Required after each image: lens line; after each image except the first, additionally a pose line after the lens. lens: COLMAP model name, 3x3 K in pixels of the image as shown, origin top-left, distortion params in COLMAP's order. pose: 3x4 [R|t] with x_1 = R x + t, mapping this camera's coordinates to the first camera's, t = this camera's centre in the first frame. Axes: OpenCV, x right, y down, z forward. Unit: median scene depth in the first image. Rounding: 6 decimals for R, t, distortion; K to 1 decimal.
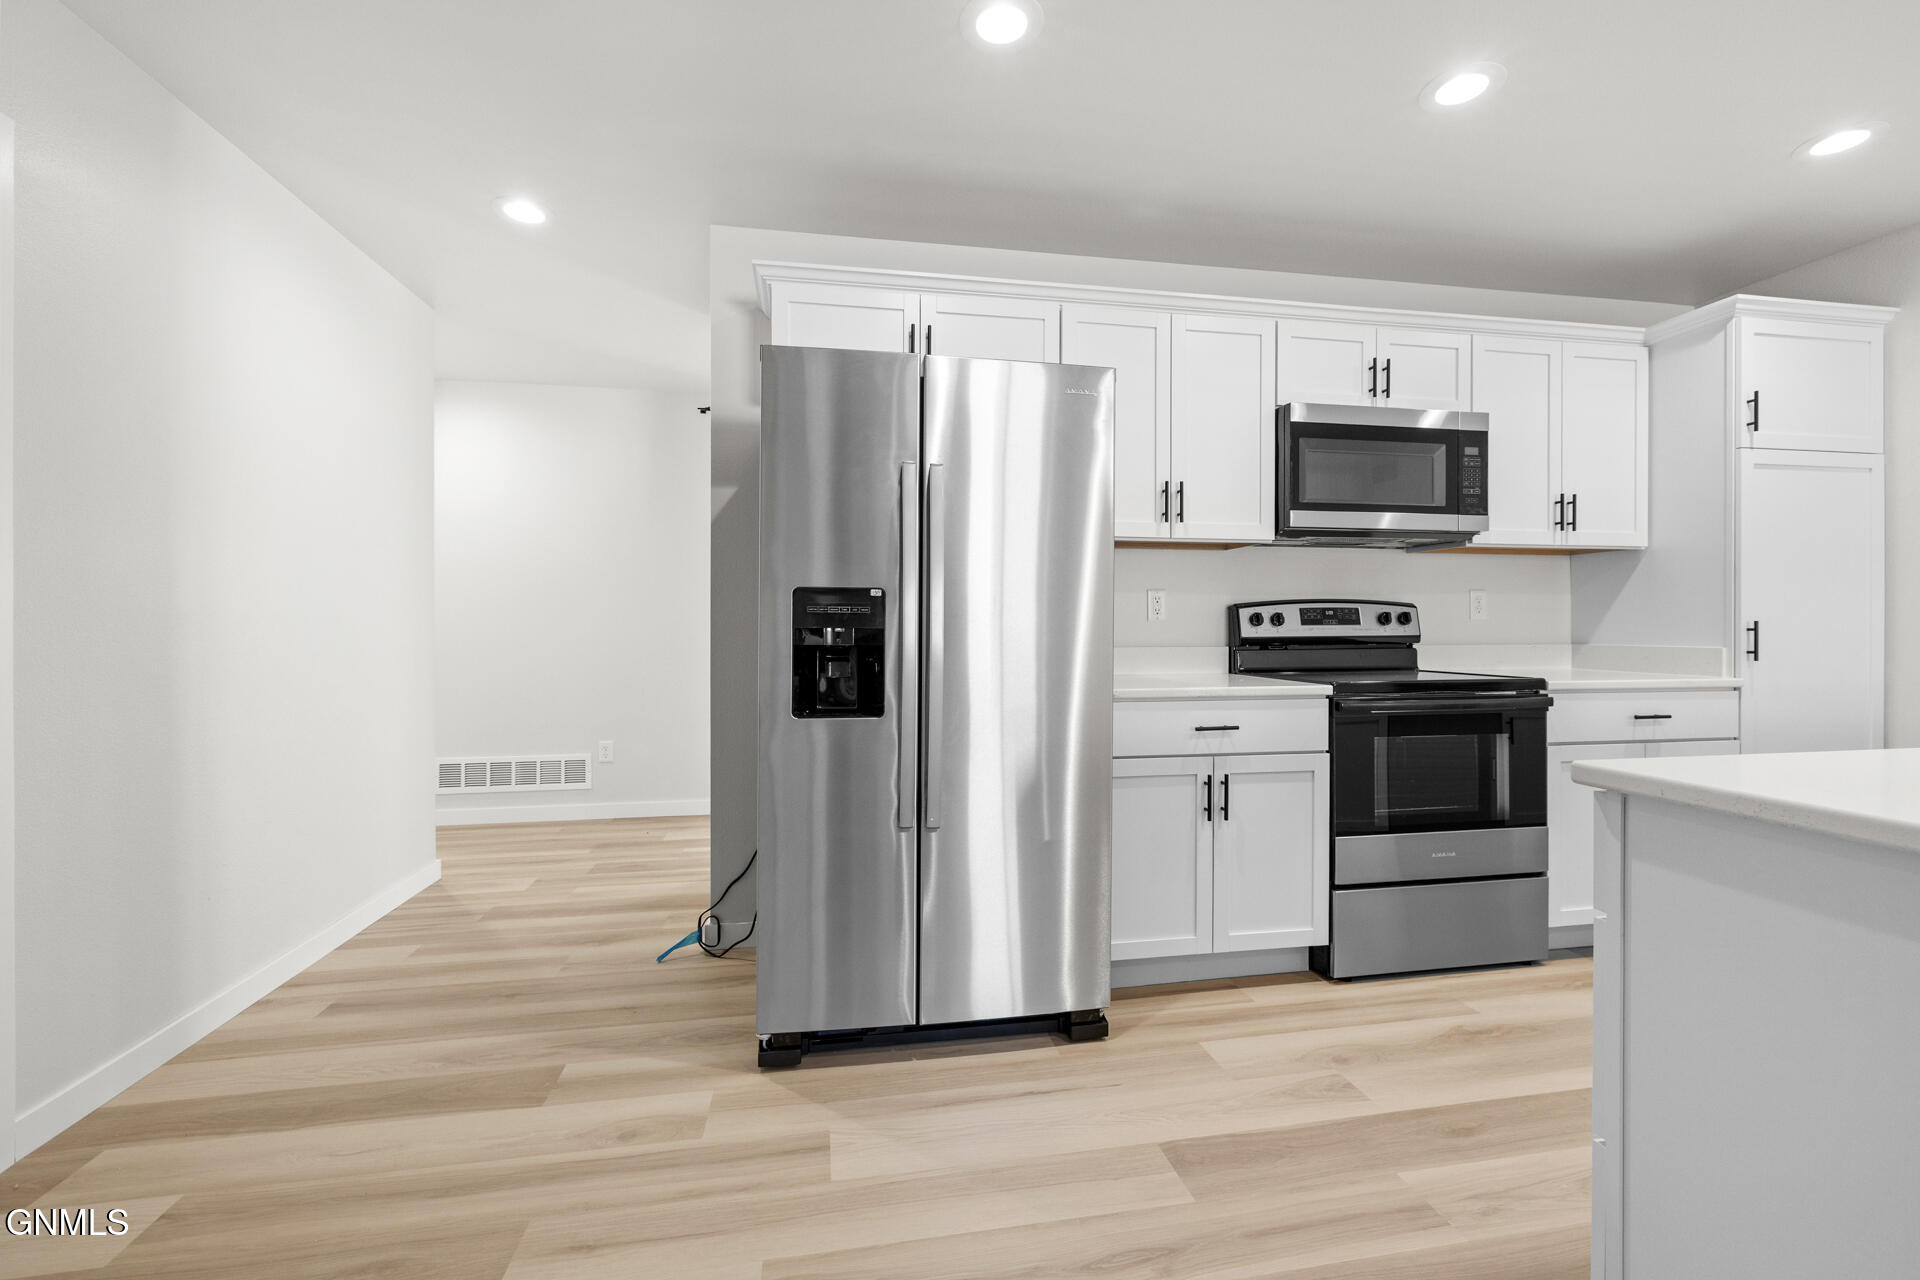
lens RADIAL K [[812.0, 0, 957.2], [0, 812.0, 622.1], [0, 0, 1]] dist [-0.003098, 0.000179]
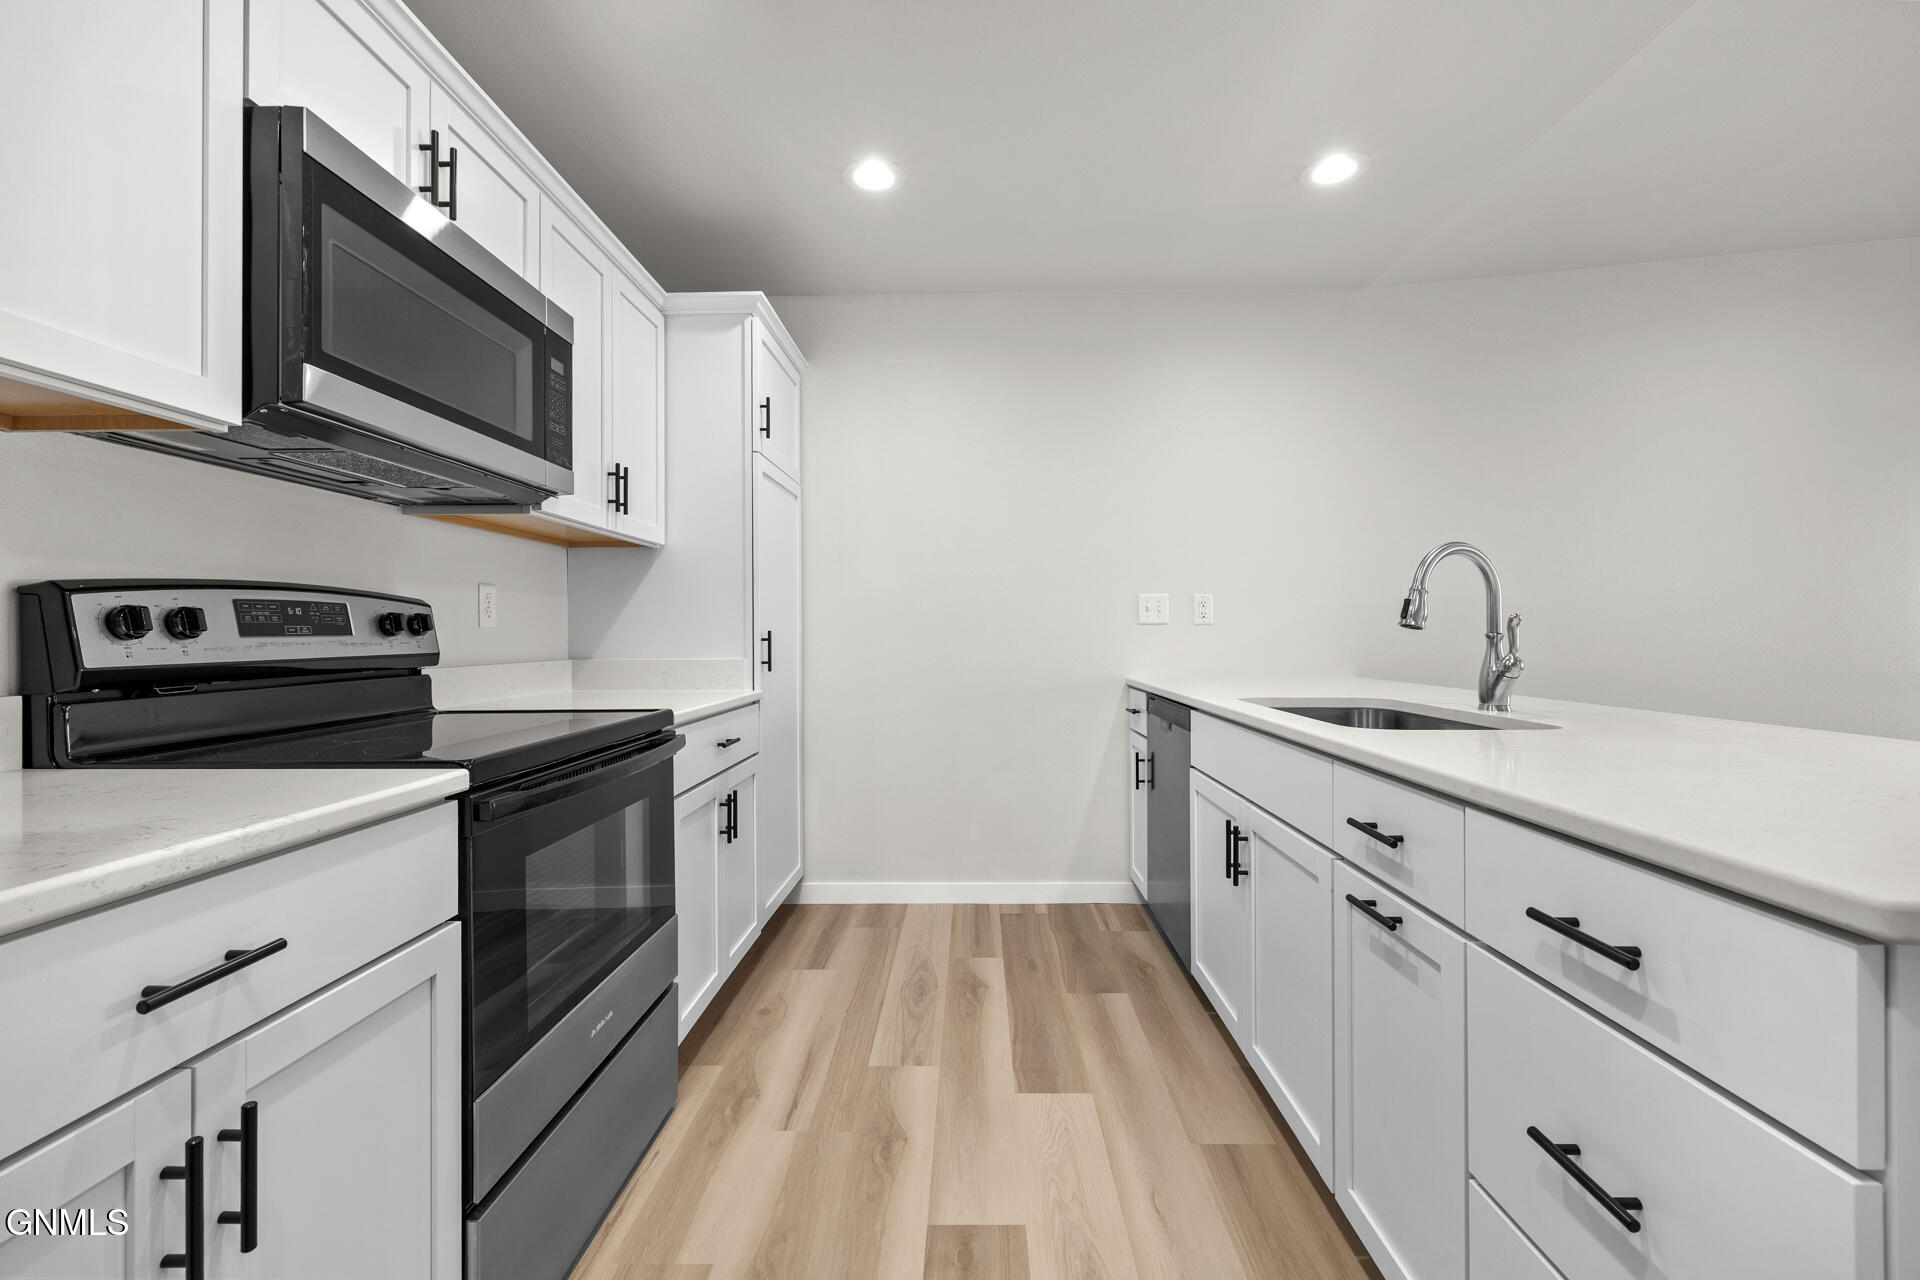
lens RADIAL K [[812.0, 0, 958.2], [0, 812.0, 634.1], [0, 0, 1]] dist [-0.003098, 0.000179]
pose [[0.193423, -0.000343, 0.981115, 0.062535], [0.000449, 1.000000, 0.000261, 0.002588], [-0.981115, 0.000390, 0.193423, 0.563603]]
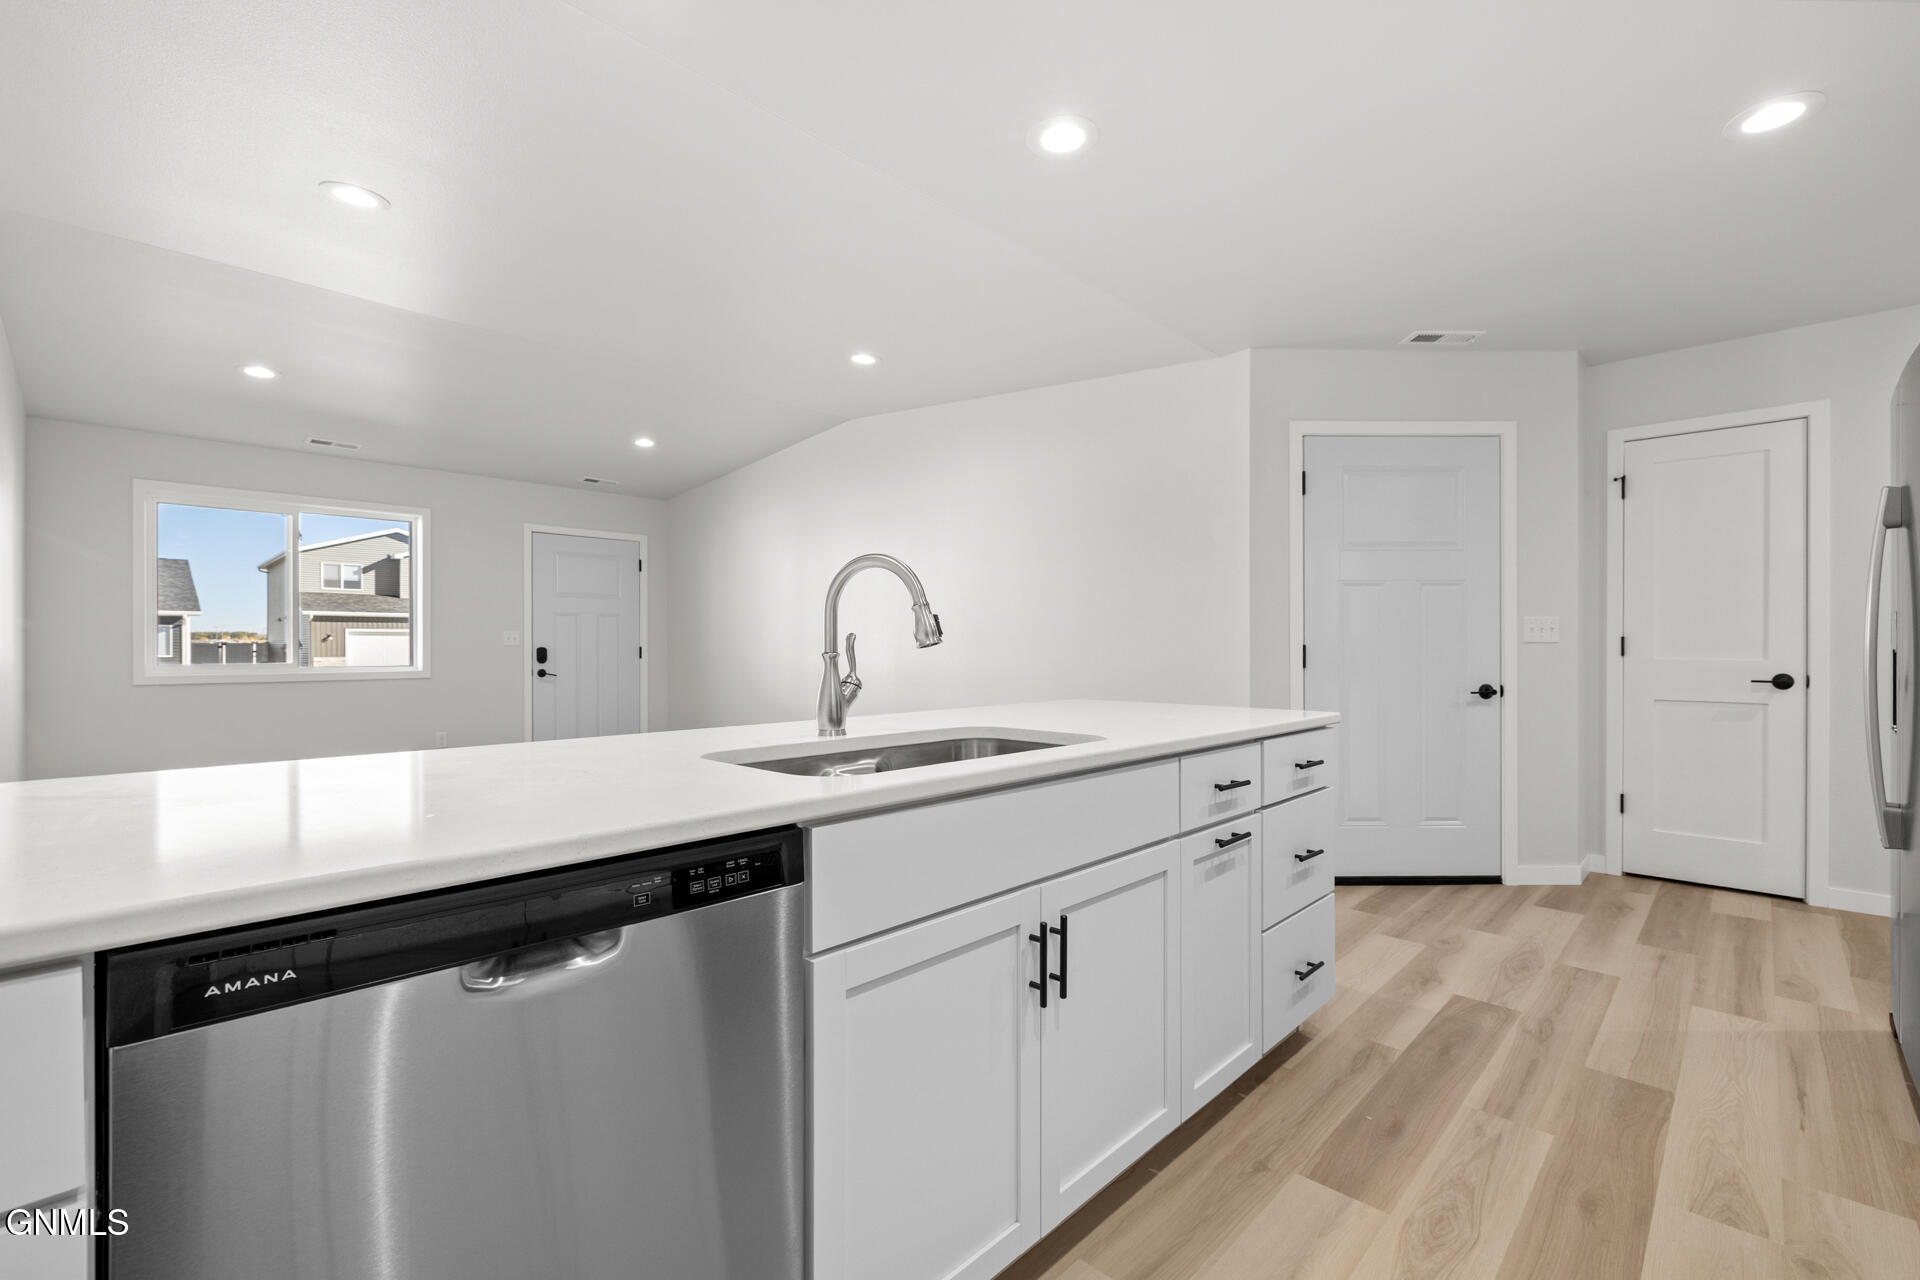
lens RADIAL K [[812.0, 0, 970.7], [0, 812.0, 643.5], [0, 0, 1]] dist [-0.003098, 0.000179]
pose [[-0.809671, 0.000759, -0.586884, 1.065240], [0.005034, 0.999971, -0.005652, -0.000422], [0.586863, -0.007531, -0.809651, 0.825710]]
